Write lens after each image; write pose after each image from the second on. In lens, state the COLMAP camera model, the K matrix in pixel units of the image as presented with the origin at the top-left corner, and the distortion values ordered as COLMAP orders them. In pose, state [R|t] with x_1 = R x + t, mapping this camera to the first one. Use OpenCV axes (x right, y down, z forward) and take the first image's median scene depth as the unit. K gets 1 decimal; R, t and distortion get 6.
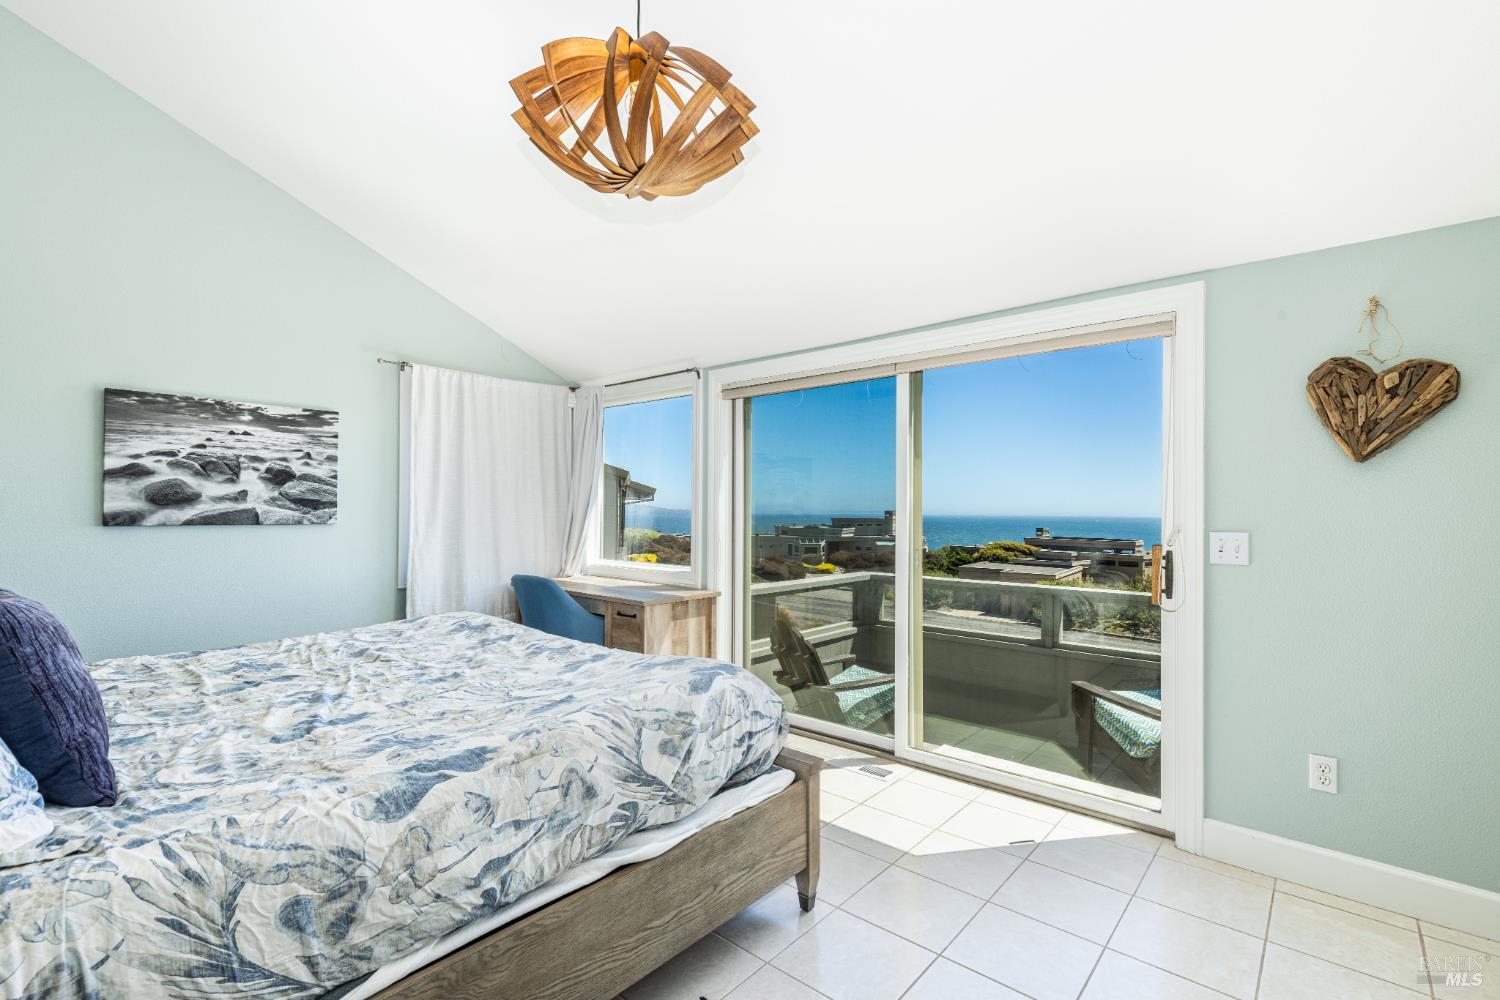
lens RADIAL K [[672.7, 0, 759.2], [0, 672.7, 508.6], [0, 0, 1]] dist [0.001606, 0.000153]
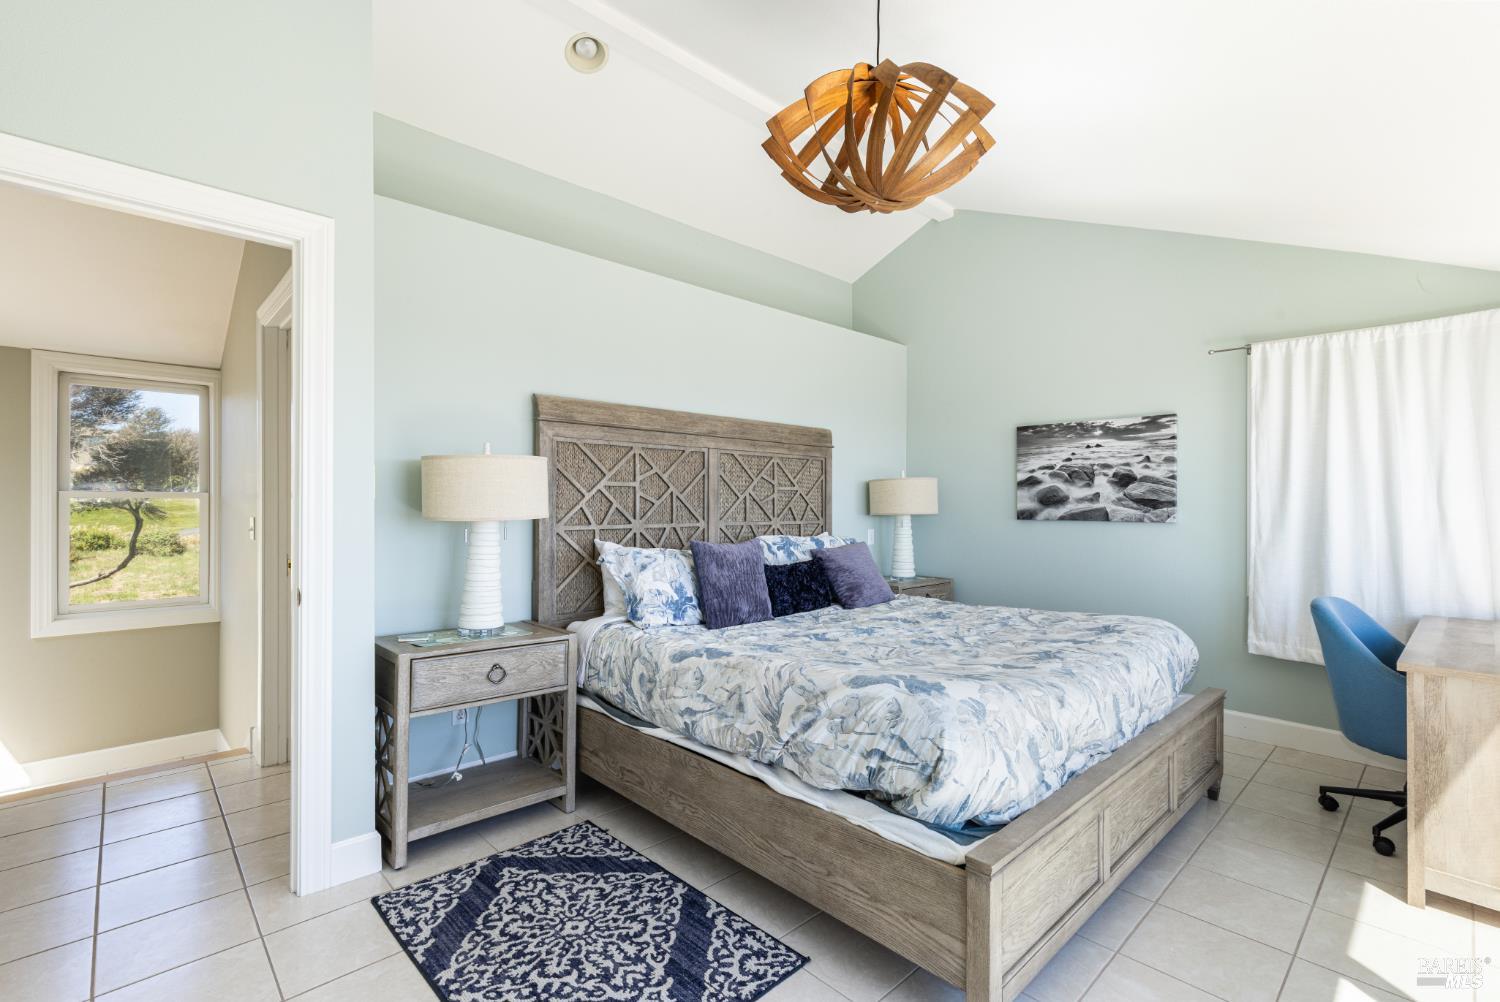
lens RADIAL K [[672.7, 0, 759.2], [0, 672.7, 500.1], [0, 0, 1]] dist [0.001606, 0.000153]
pose [[-0.094664, -0.012097, -0.995436, 0.508887], [-0.003187, 0.999925, -0.011848, 0.002507], [0.995504, 0.002051, -0.094696, 0.517656]]
